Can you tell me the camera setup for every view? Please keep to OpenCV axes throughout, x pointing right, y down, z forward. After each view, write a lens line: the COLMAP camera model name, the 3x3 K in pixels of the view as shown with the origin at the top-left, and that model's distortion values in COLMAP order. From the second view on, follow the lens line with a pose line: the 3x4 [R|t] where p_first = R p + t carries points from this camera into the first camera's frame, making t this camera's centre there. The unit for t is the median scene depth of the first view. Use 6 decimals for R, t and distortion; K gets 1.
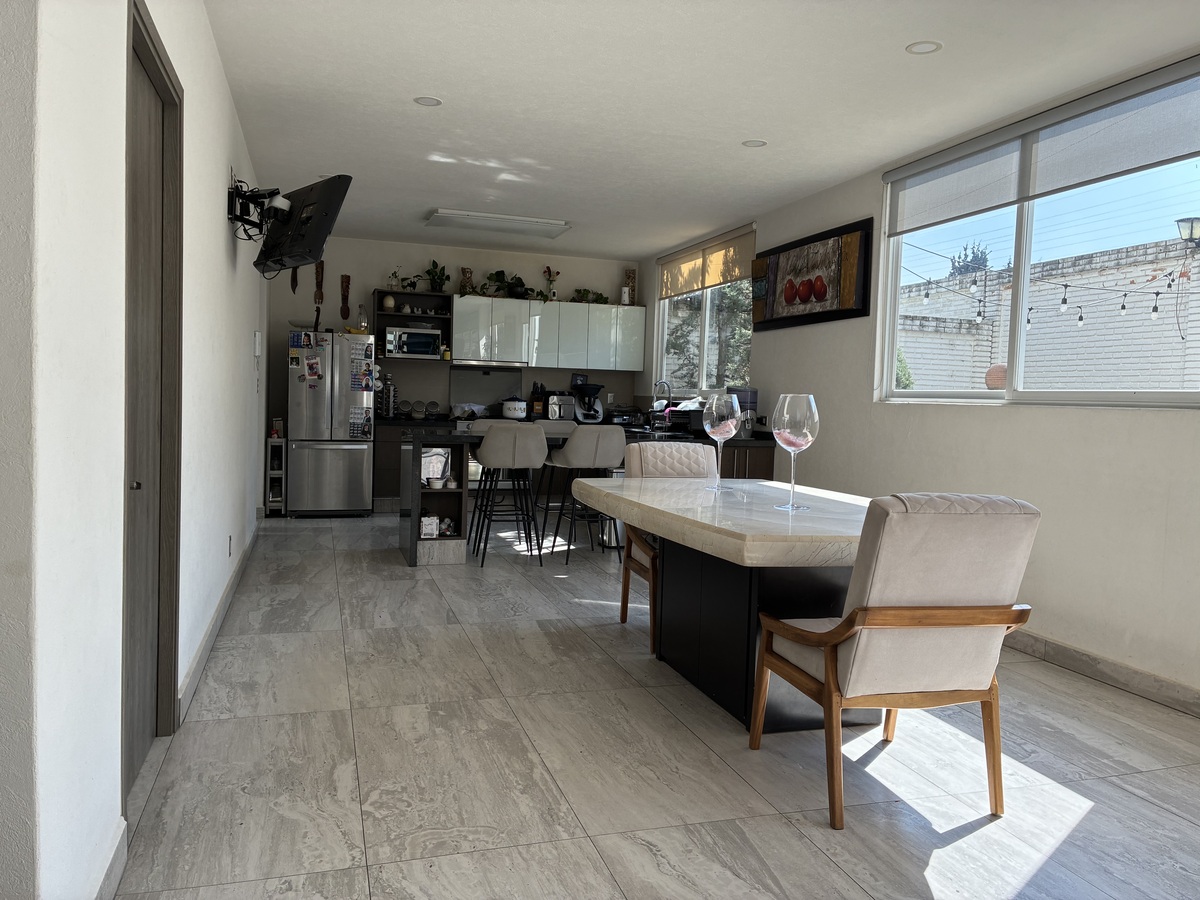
lens RADIAL K [[900.2, 0, 600.0], [0, 900.2, 450.0], [0, 0, 1]] dist [0.017297, -0.004385]
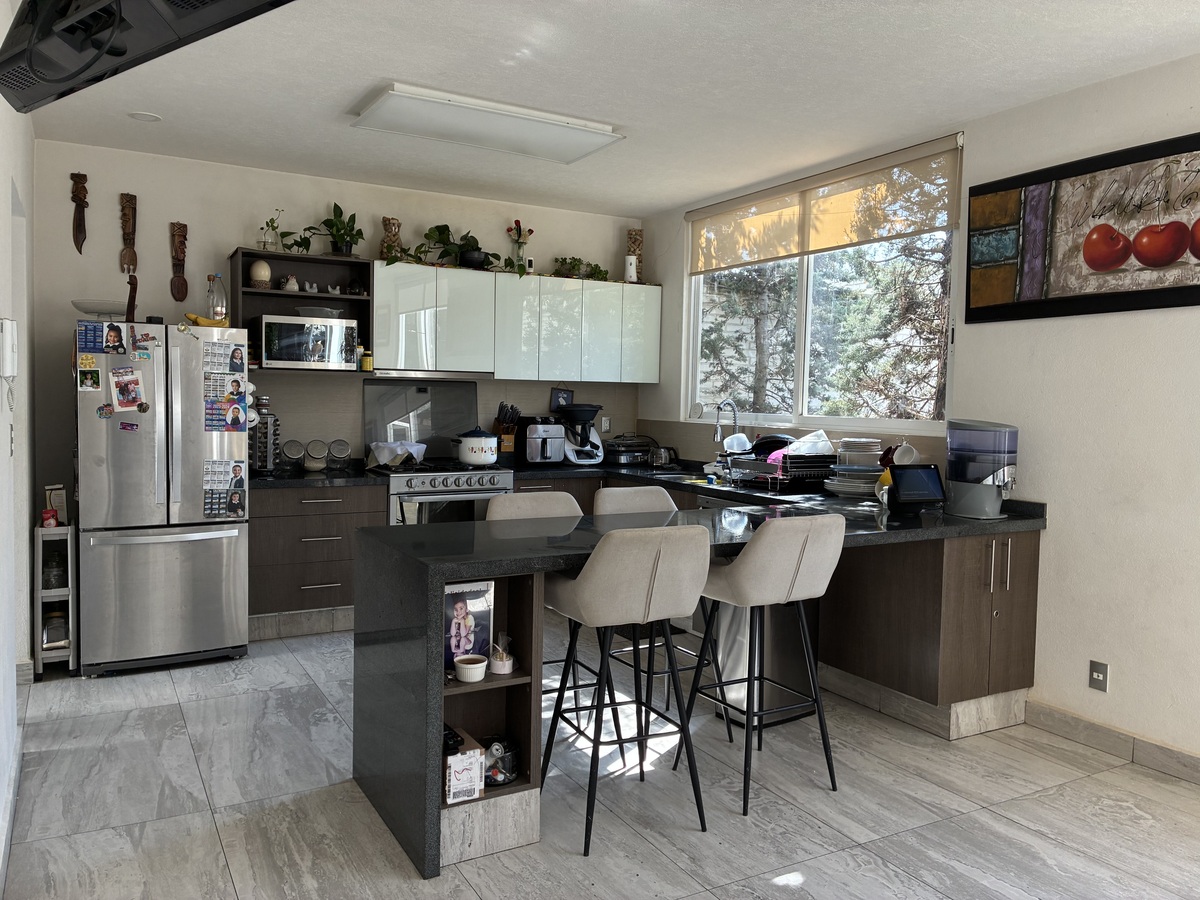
lens RADIAL K [[908.7, 0, 602.7], [0, 908.7, 443.1], [0, 0, 1]] dist [0.009841, 0.000875]
pose [[0.977696, -0.025711, 0.208447, -0.153752], [0.026293, 0.999654, -0.000019, -0.051465], [-0.208375, 0.005499, 0.978034, 0.408437]]
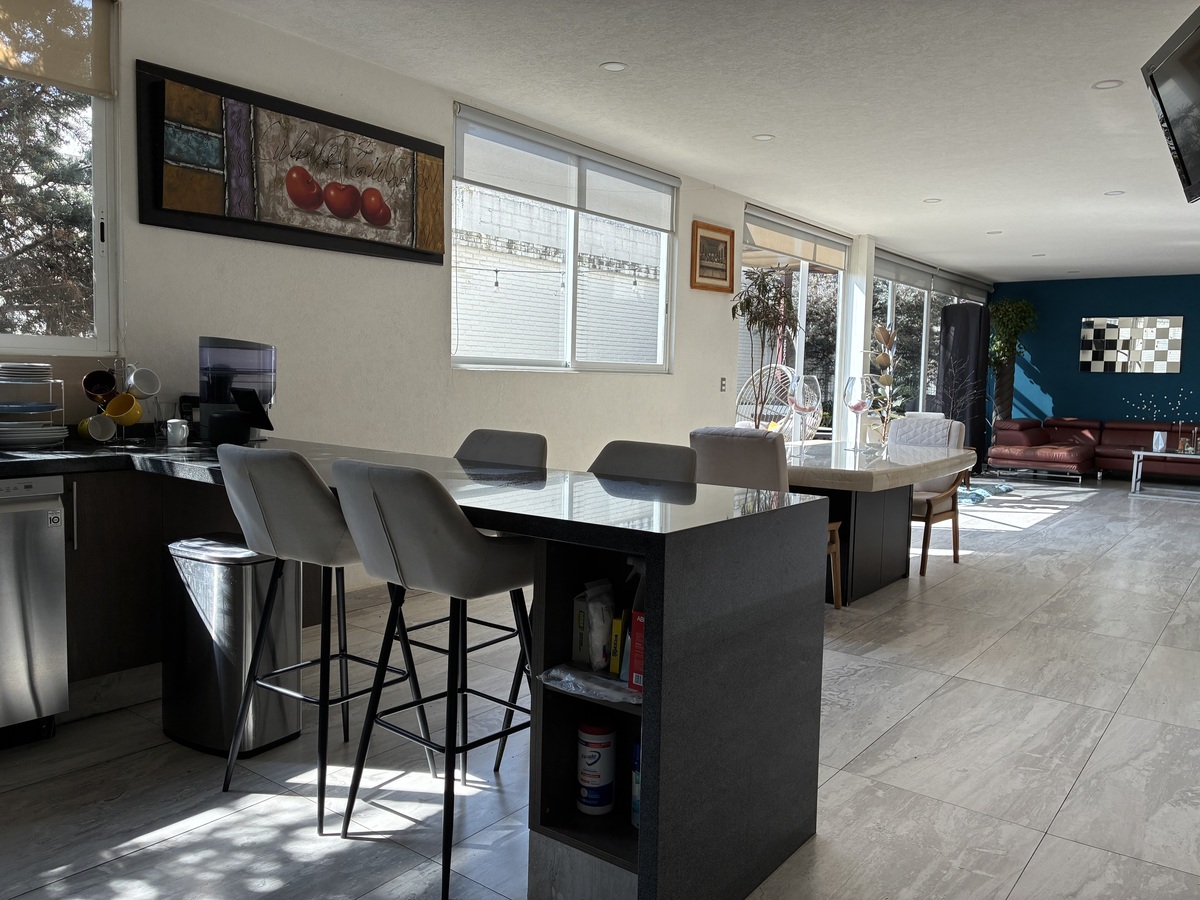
lens RADIAL K [[900.2, 0, 600.0], [0, 900.2, 450.0], [0, 0, 1]] dist [0.017297, -0.004385]
pose [[-0.569117, -0.114191, 0.814289, -0.330303], [0.004780, 0.989834, 0.142150, -0.065900], [-0.822243, 0.084792, -0.562785, 0.922358]]
